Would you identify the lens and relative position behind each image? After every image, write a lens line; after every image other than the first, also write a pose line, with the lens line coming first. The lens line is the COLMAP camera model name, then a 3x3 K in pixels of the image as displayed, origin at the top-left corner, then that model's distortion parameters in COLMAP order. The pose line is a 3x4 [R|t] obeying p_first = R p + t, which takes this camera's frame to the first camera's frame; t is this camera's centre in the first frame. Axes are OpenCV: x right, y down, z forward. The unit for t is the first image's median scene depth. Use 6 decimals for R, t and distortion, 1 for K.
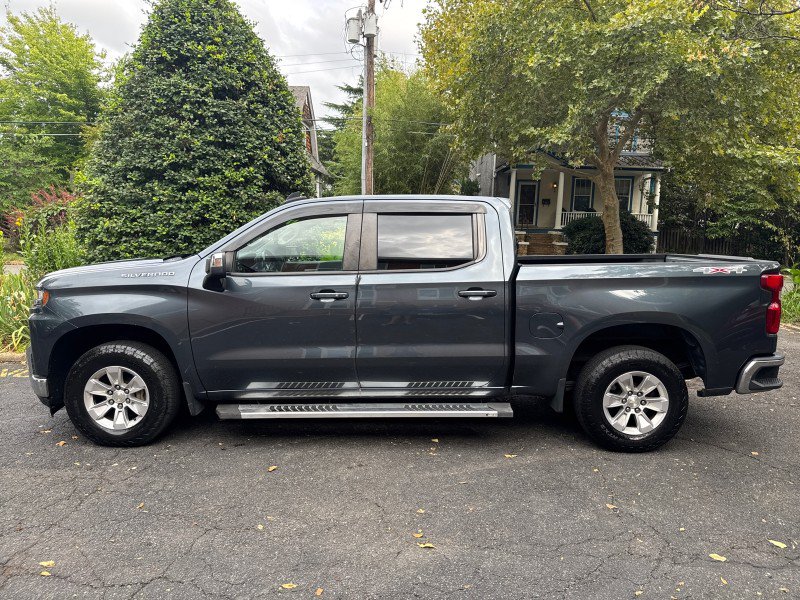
lens RADIAL K [[565.7, 0, 400.0], [0, 565.7, 300.0], [0, 0, 1]] dist [0.056795, -0.072809]
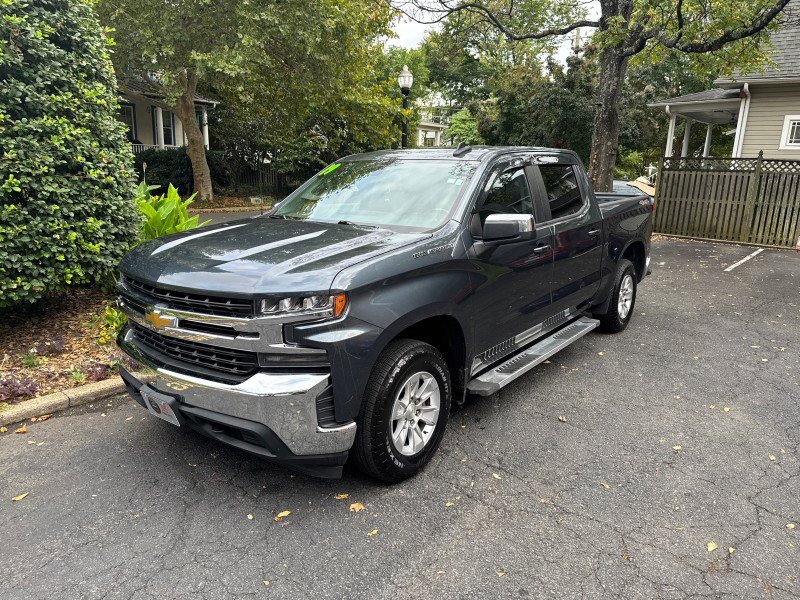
lens RADIAL K [[571.0, 0, 395.0], [0, 571.0, 303.1], [0, 0, 1]] dist [0.003178, -0.005905]
pose [[0.612468, -0.194143, 0.766284, -0.570037], [0.097479, 0.980522, 0.170509, -0.058478], [-0.784462, -0.029735, 0.619463, 0.293595]]
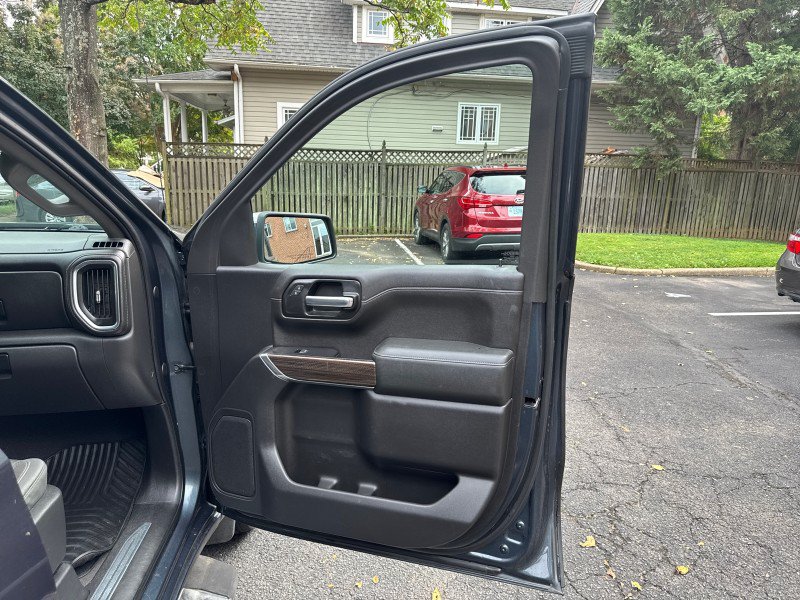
lens RADIAL K [[565.7, 0, 400.0], [0, 565.7, 300.0], [0, 0, 1]] dist [0.056795, -0.072809]
pose [[-0.159534, -0.247612, 0.955634, -0.204709], [0.110123, 0.957527, 0.266487, -0.053056], [-0.981031, 0.147751, -0.125490, 0.411223]]
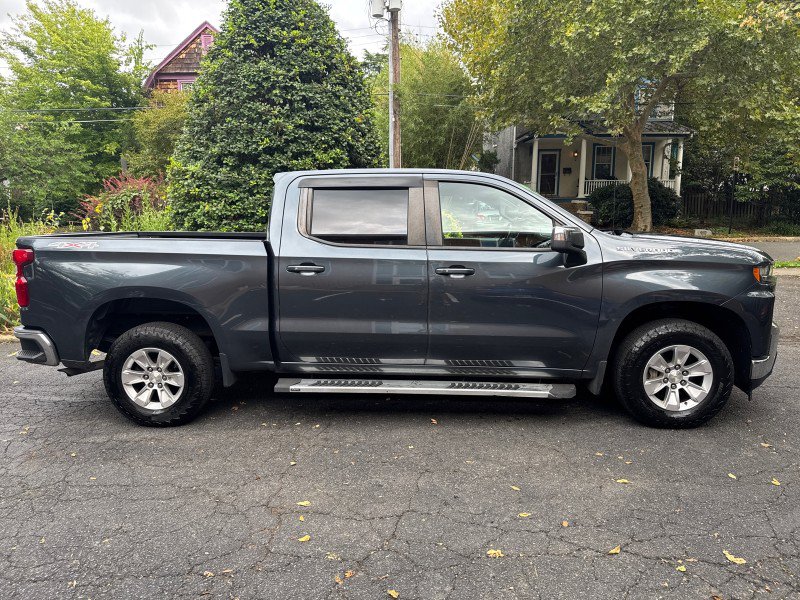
lens RADIAL K [[562.8, 0, 400.0], [0, 562.8, 300.0], [0, 0, 1]] dist [0.060235, -0.083110]
pose [[0.999409, -0.034070, -0.004493, -0.142849], [0.034236, 0.998432, 0.044283, 0.001912], [0.002977, -0.044411, 0.999009, -0.044669]]
